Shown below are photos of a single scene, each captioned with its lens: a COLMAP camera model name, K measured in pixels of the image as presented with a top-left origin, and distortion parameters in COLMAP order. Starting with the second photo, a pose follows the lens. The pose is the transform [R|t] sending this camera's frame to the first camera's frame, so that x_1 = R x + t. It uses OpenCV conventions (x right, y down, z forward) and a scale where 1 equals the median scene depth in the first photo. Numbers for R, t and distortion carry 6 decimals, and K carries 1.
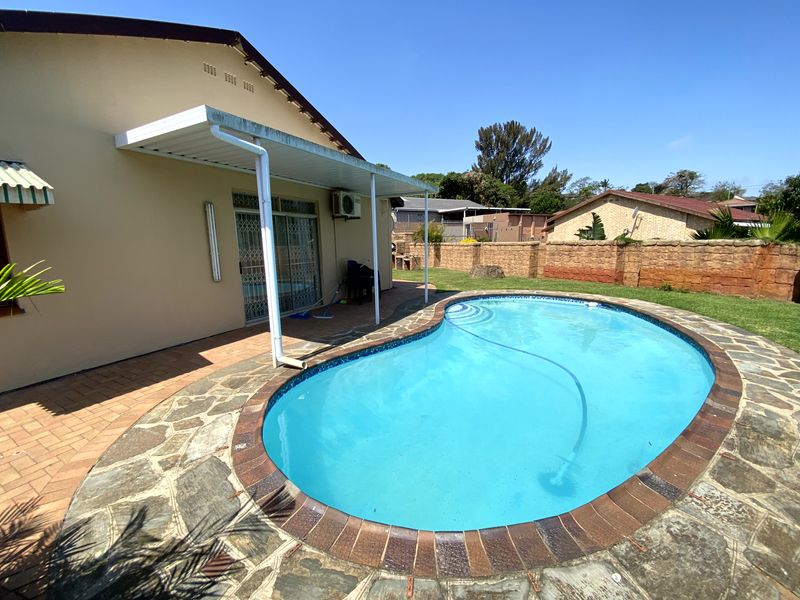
lens RADIAL K [[328.6, 0, 400.5], [0, 328.6, 298.7], [0, 0, 1]] dist [-0.011825, -0.002798]
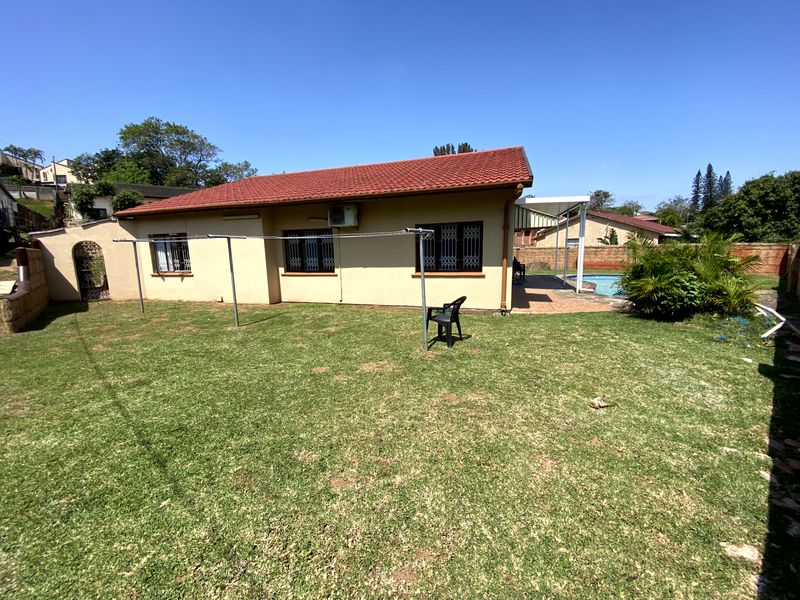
lens RADIAL K [[328.6, 0, 400.5], [0, 328.6, 302.2], [0, 0, 1]] dist [-0.011825, -0.002798]
pose [[0.977324, -0.043348, 0.207267, -0.170449], [0.046442, 0.998870, -0.010079, 0.014987], [-0.206596, 0.019477, 0.978232, -0.074885]]
